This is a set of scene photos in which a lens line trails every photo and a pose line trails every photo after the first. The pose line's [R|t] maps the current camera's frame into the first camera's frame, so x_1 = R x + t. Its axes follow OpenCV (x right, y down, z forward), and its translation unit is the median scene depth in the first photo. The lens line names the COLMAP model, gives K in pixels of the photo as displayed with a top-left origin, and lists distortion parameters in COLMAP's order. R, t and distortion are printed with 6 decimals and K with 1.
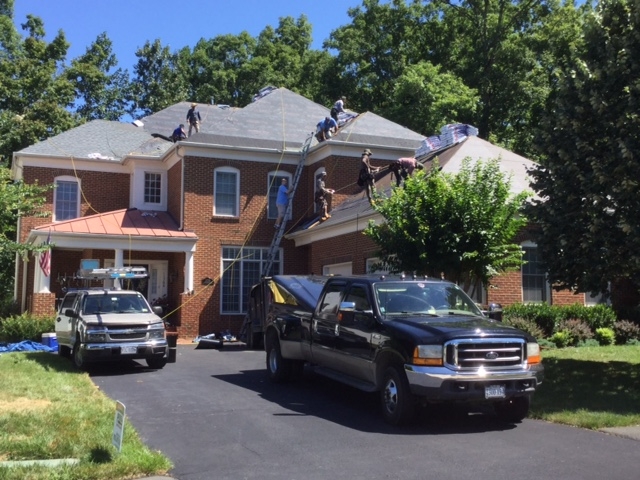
lens RADIAL K [[791.7, 0, 320.0], [0, 791.7, 240.0], [0, 0, 1]] dist [0.197687, -0.480610]
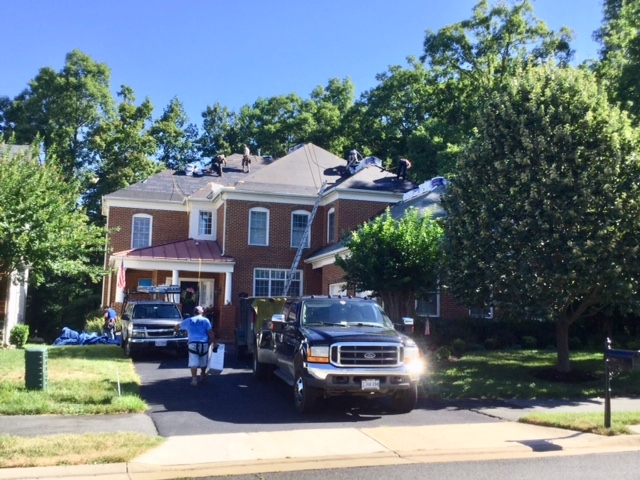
lens RADIAL K [[696.1, 0, 320.0], [0, 696.1, 240.0], [0, 0, 1]] dist [0.184811, -0.375314]
pose [[0.995844, 0.005360, -0.090922, 0.085959], [-0.007747, 0.999634, -0.025920, -0.009832], [0.090750, 0.026517, 0.995521, -0.128134]]
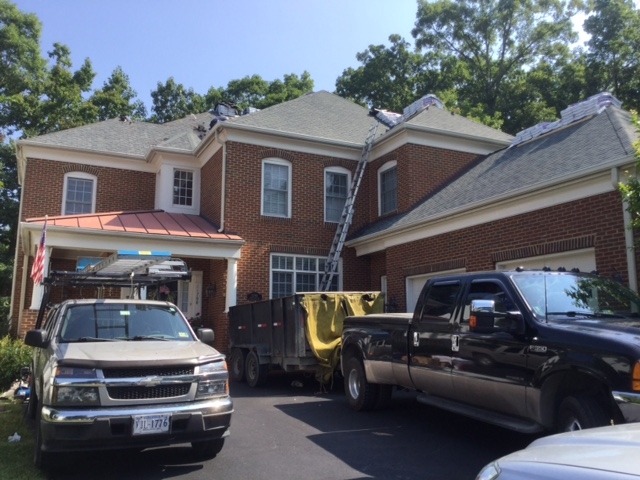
lens RADIAL K [[583.1, 0, 320.0], [0, 583.1, 240.0], [0, 0, 1]] dist [0.127165, -0.254743]
pose [[0.998322, 0.010146, 0.057014, -0.105280], [-0.006409, 0.997842, -0.065346, 0.031967], [-0.057554, 0.064870, 0.996233, 0.395460]]
